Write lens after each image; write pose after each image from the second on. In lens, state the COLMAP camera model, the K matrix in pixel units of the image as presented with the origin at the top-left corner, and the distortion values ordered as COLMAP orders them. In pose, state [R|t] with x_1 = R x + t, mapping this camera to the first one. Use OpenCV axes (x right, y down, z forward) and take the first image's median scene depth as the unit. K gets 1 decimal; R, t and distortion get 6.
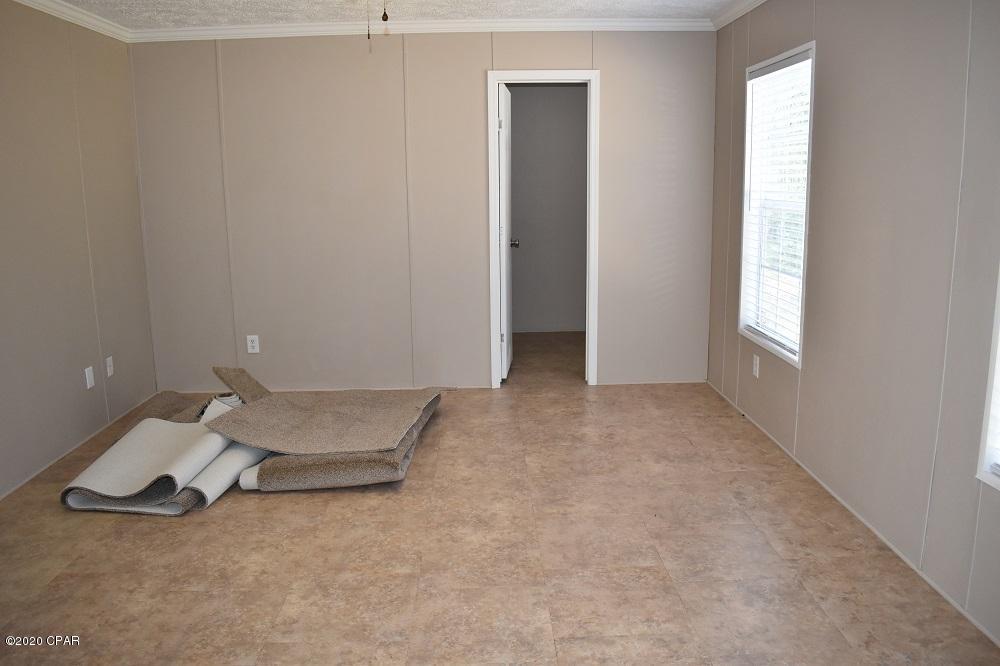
lens RADIAL K [[777.2, 0, 506.2], [0, 777.2, 336.3], [0, 0, 1]] dist [-0.103491, 0.024750]
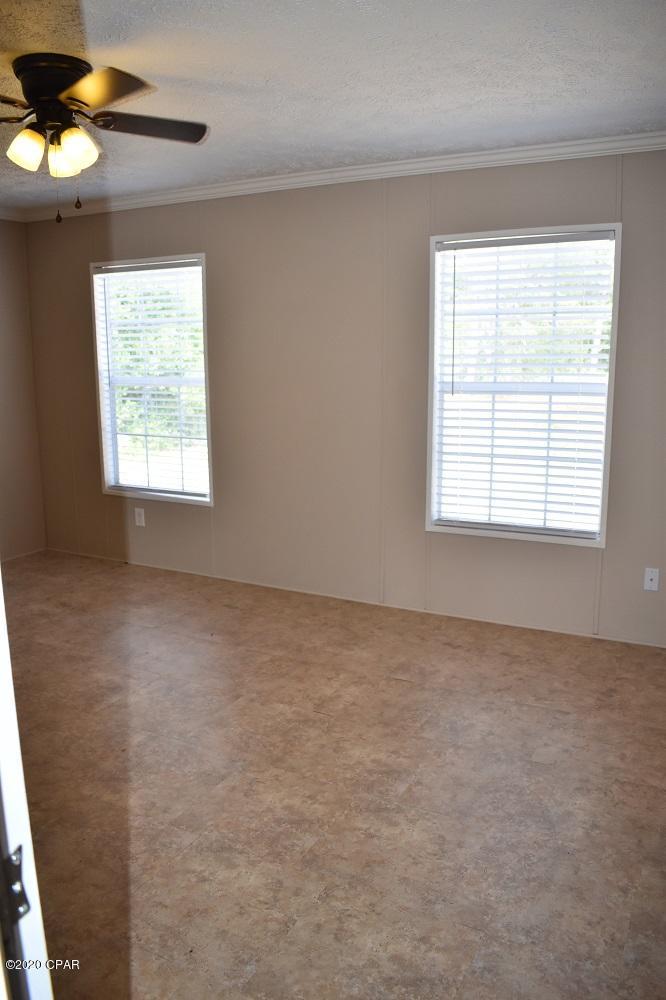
lens RADIAL K [[777.2, 0, 334.7], [0, 777.2, 501.8], [0, 0, 1]] dist [-0.103491, 0.024750]
pose [[0.491694, -0.156999, 0.856498, -0.845078], [0.166118, 0.982459, 0.084724, -0.055171], [-0.854776, 0.100621, 0.509150, 0.212803]]
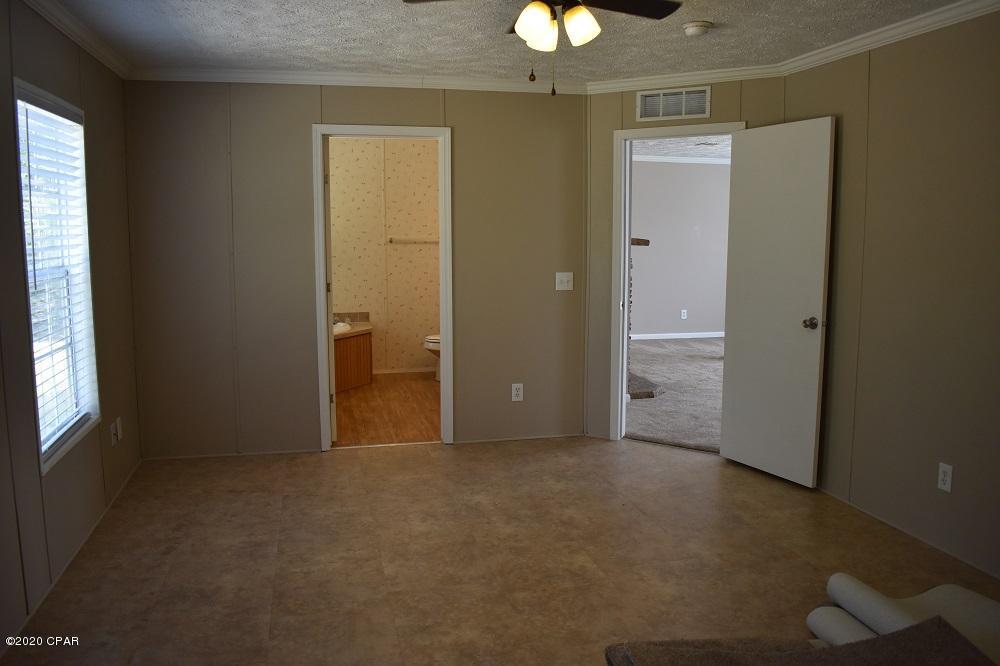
lens RADIAL K [[777.2, 0, 502.7], [0, 777.2, 335.2], [0, 0, 1]] dist [-0.103491, 0.024750]
pose [[-0.978739, 0.041738, -0.200819, 0.093131], [-0.024570, 0.948171, 0.316810, -0.383331], [0.203634, 0.315009, -0.926986, 1.888021]]
